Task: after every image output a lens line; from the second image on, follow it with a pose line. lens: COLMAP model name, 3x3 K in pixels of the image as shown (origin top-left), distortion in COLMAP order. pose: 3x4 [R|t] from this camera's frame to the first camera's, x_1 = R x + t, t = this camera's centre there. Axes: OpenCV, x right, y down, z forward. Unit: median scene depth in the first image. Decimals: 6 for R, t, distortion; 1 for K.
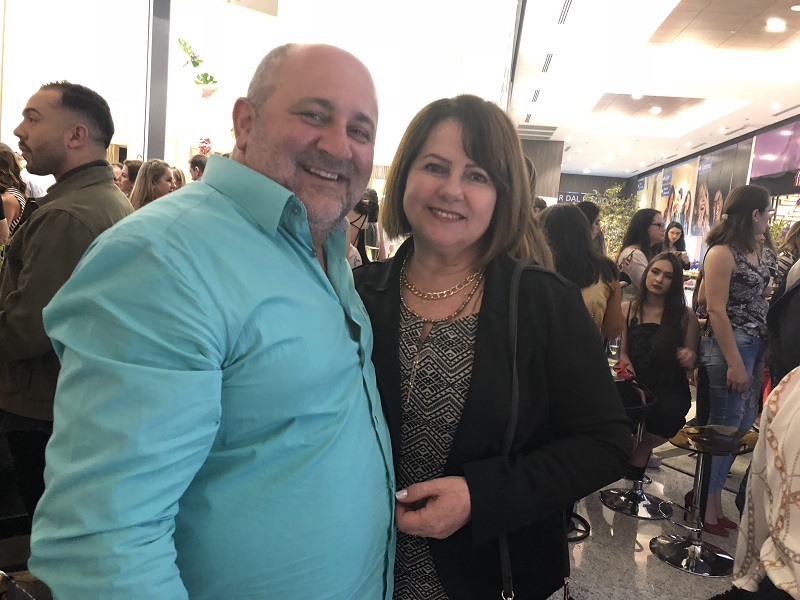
lens RADIAL K [[648.5, 0, 392.2], [0, 648.5, 294.0], [0, 0, 1]] dist [0.011310, -0.015532]
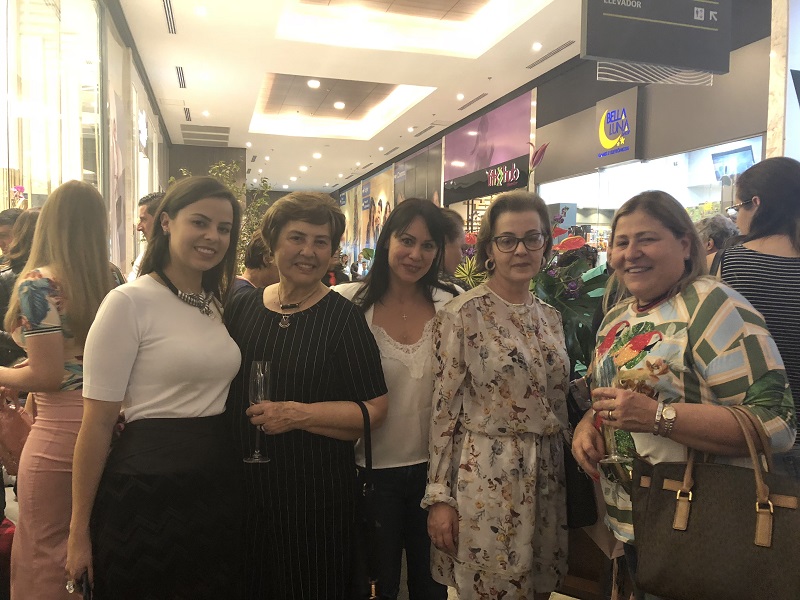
lens RADIAL K [[648.5, 0, 405.9], [0, 648.5, 300.0], [0, 0, 1]] dist [0.011310, -0.015532]
pose [[0.903971, -0.098839, 0.416014, 0.077217], [0.110697, 0.993844, -0.004412, -0.011108], [-0.413017, 0.050040, 0.909348, 0.145854]]
